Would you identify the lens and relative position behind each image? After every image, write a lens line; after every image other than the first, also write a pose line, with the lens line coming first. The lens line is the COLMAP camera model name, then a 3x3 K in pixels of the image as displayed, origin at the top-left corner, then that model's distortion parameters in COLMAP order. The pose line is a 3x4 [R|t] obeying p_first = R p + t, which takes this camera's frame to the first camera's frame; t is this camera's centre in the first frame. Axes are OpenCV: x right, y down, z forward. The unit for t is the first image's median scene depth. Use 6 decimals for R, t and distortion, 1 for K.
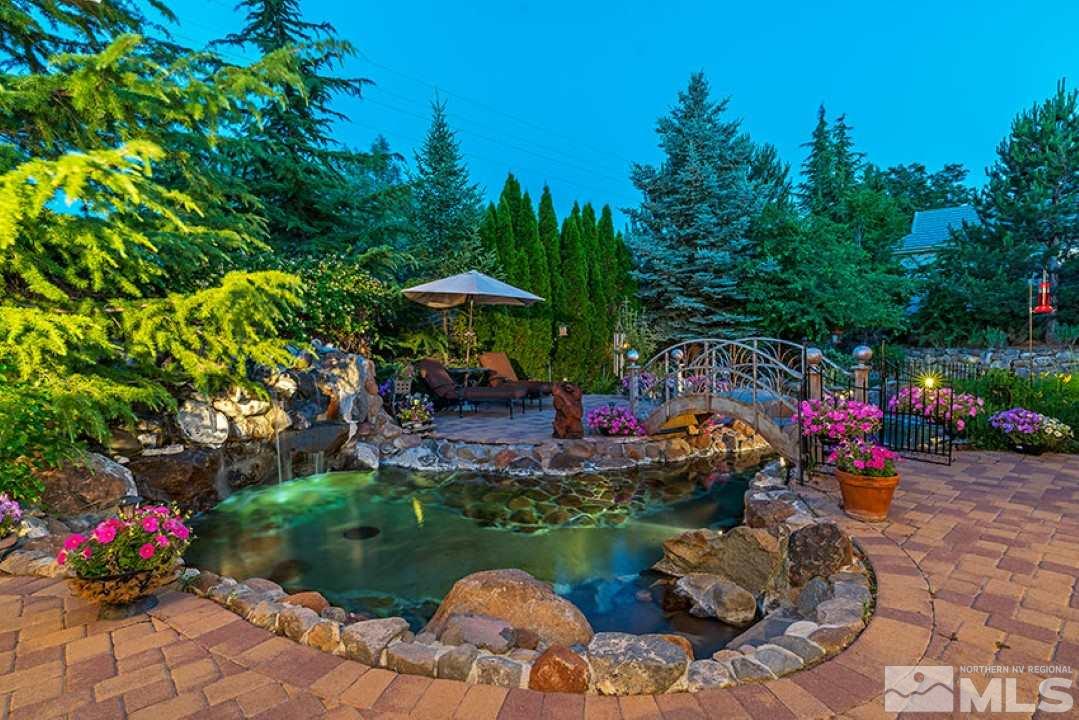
lens RADIAL K [[491.3, 0, 546.1], [0, 491.3, 355.1], [0, 0, 1]] dist [0.001031, 0.000163]
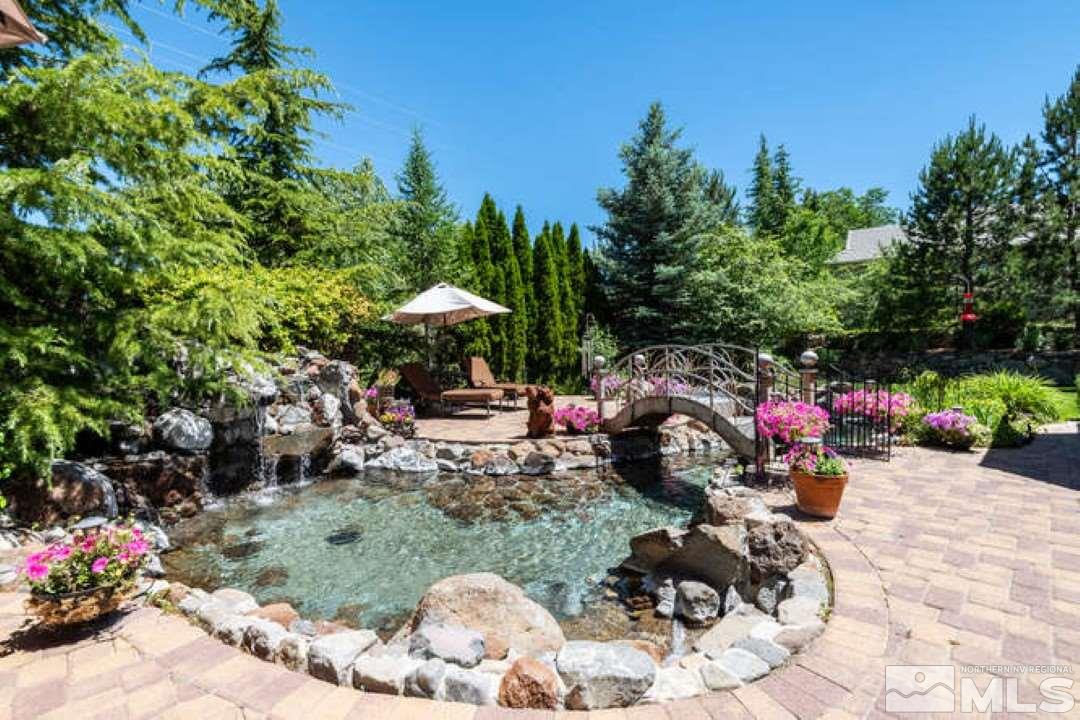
lens RADIAL K [[504.8, 0, 535.6], [0, 504.8, 361.5], [0, 0, 1]] dist [0.001825, -0.015093]
pose [[0.998752, -0.007684, 0.049351, -0.019286], [0.008157, 0.999923, -0.009388, 0.011601], [-0.049275, 0.009779, 0.998737, -0.104476]]
